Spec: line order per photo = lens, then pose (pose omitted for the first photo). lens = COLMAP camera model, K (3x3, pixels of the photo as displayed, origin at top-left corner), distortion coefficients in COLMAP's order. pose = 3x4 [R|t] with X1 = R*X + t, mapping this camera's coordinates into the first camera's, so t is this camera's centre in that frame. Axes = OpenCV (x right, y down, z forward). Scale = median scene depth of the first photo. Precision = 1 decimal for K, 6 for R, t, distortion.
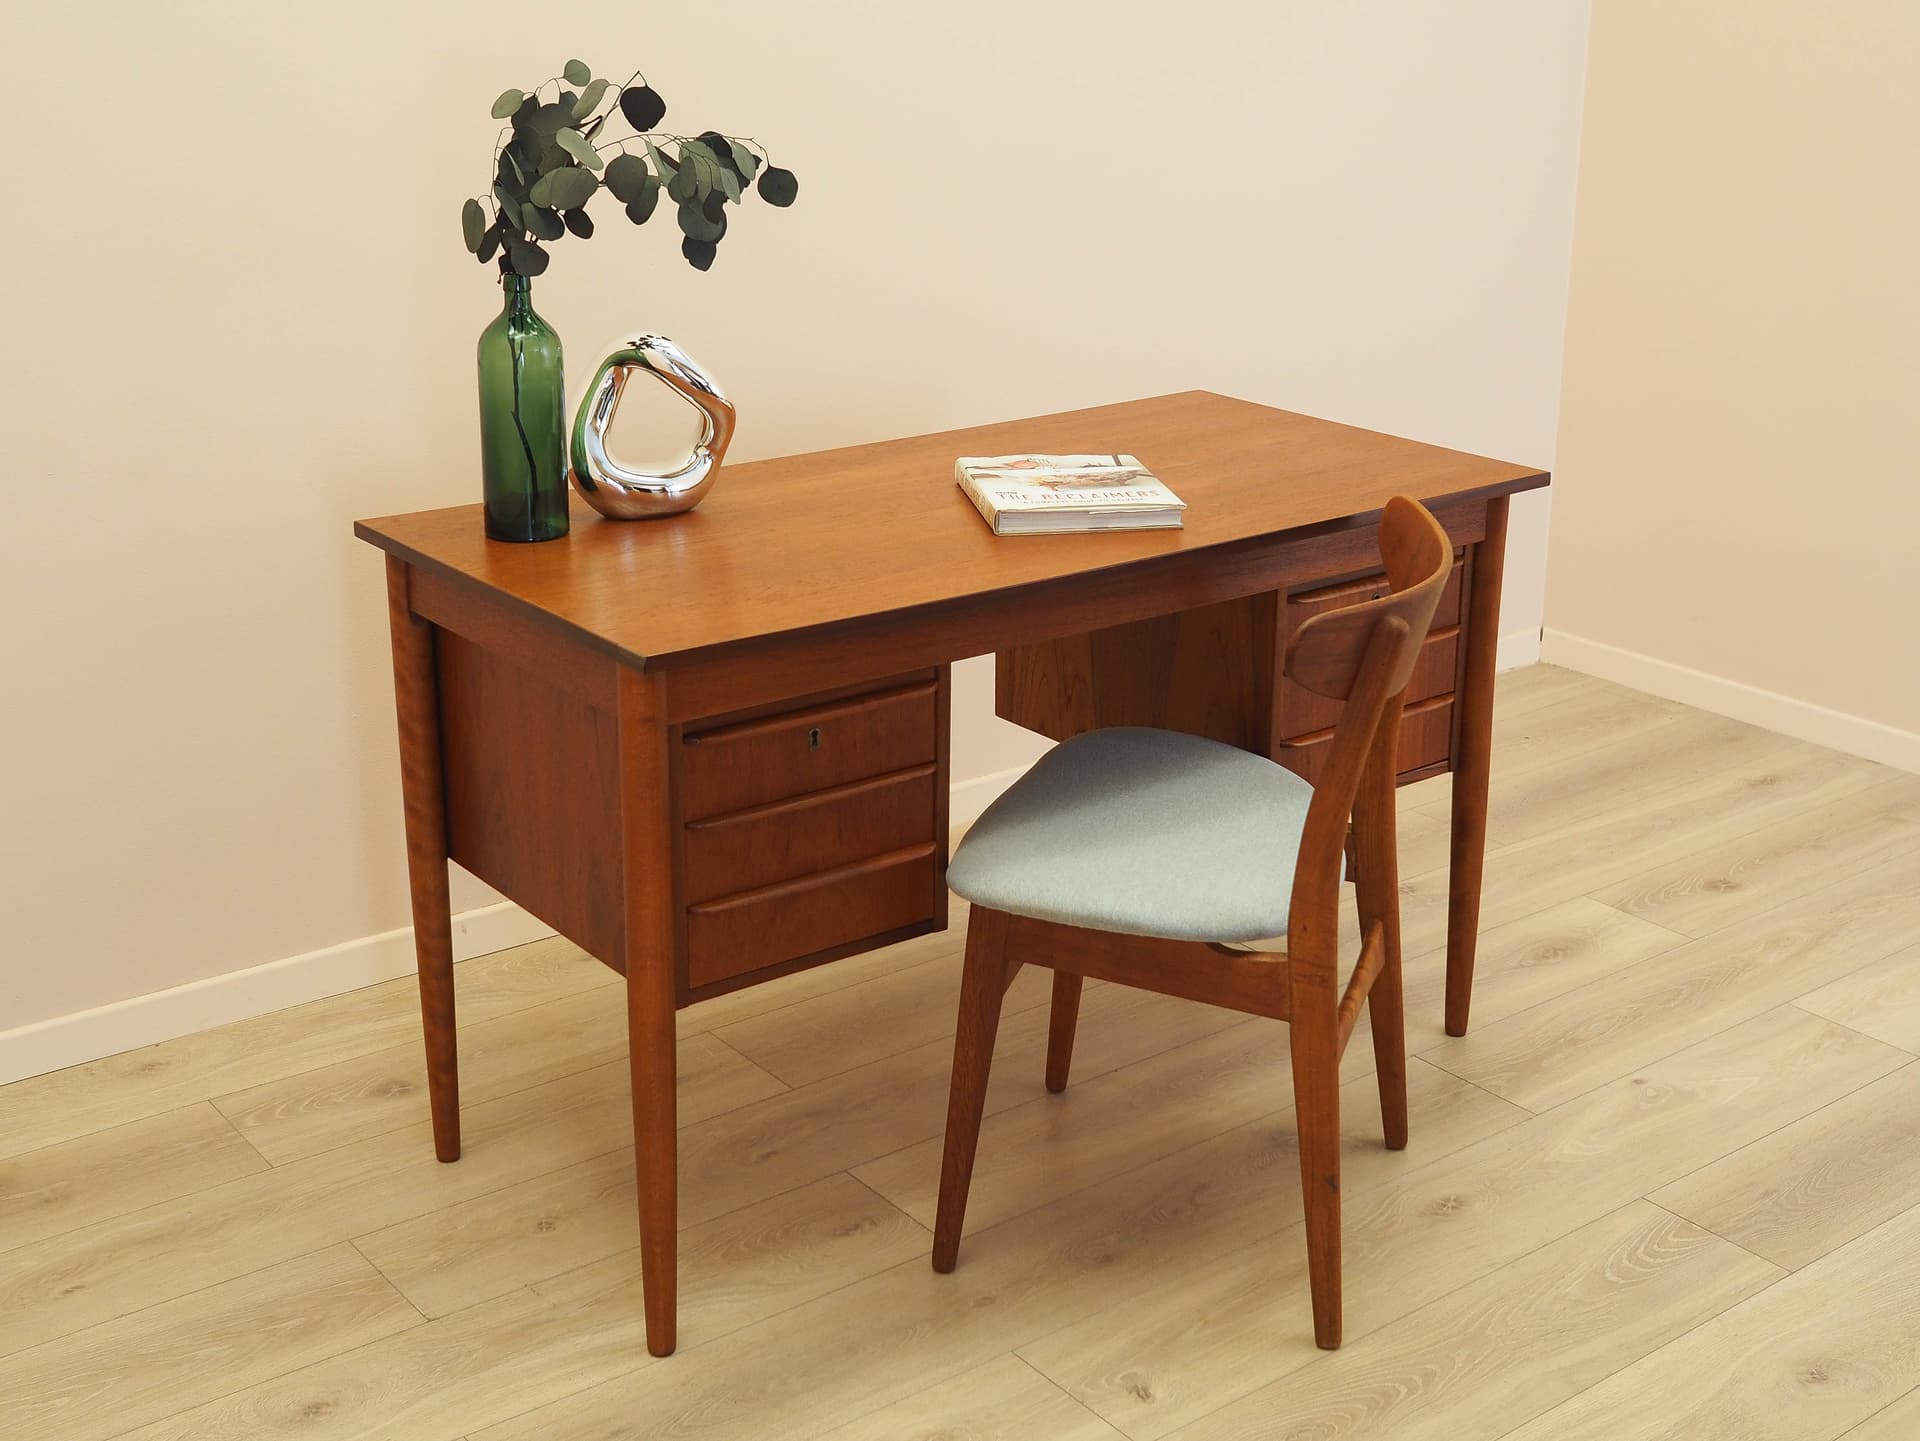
lens RADIAL K [[2342.6, 0, 962.8], [0, 2342.6, 717.8], [0, 0, 1]] dist [-0.009120, 0.005867]
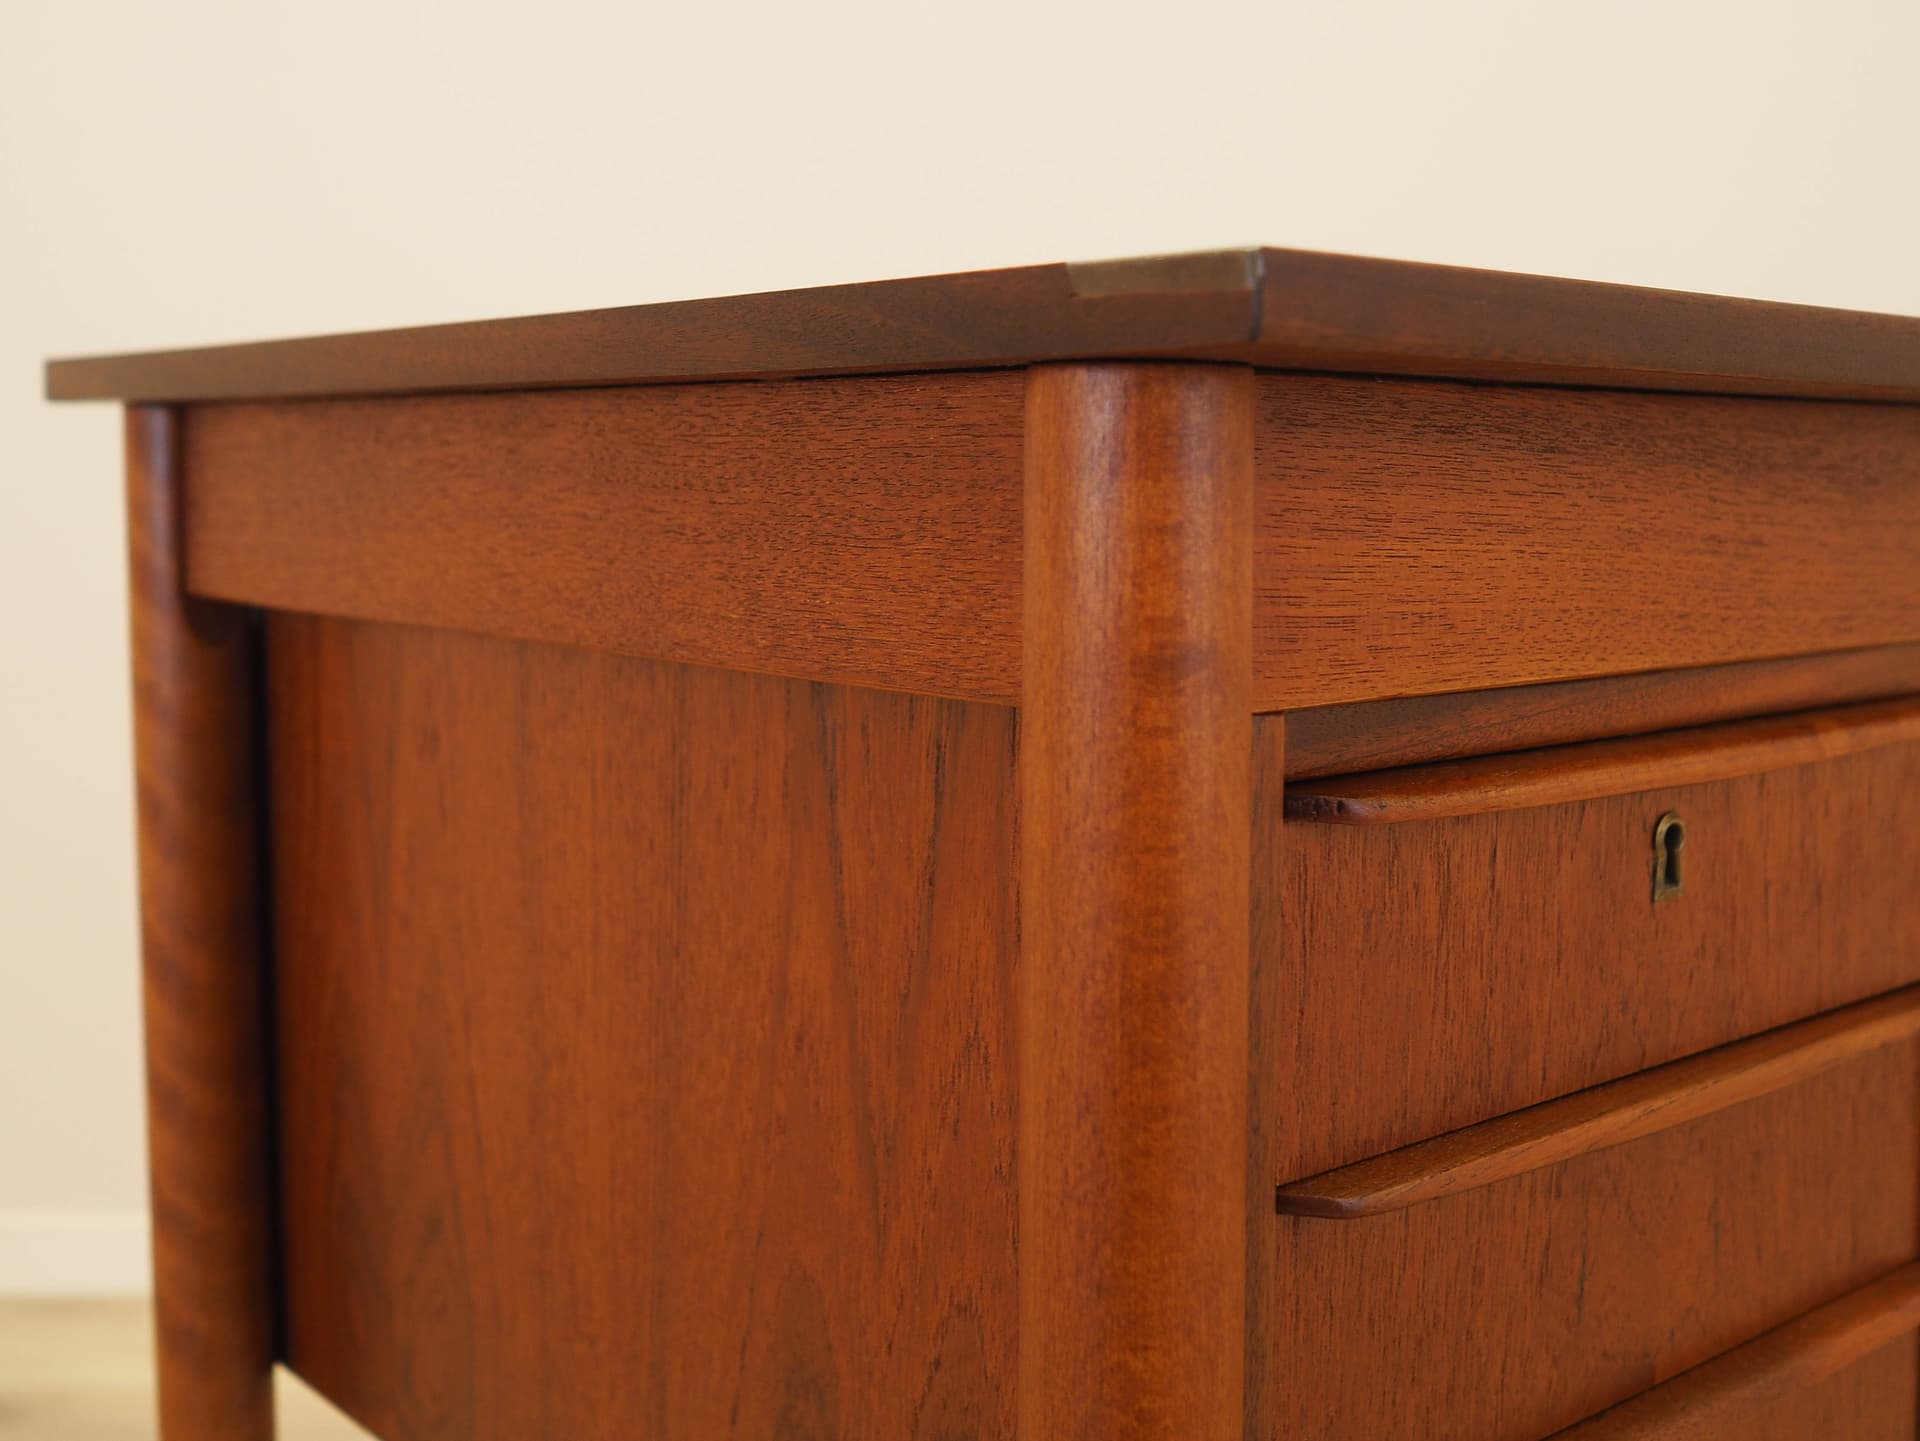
lens RADIAL K [[2184.6, 0, 1013.0], [0, 2184.6, 633.7], [0, 0, 1]] dist [-0.027632, -0.019444]
pose [[0.997844, -0.013008, 0.064323, -0.138707], [0.028359, 0.969385, -0.243904, 0.038546], [-0.059181, 0.245202, 0.967664, 0.695526]]
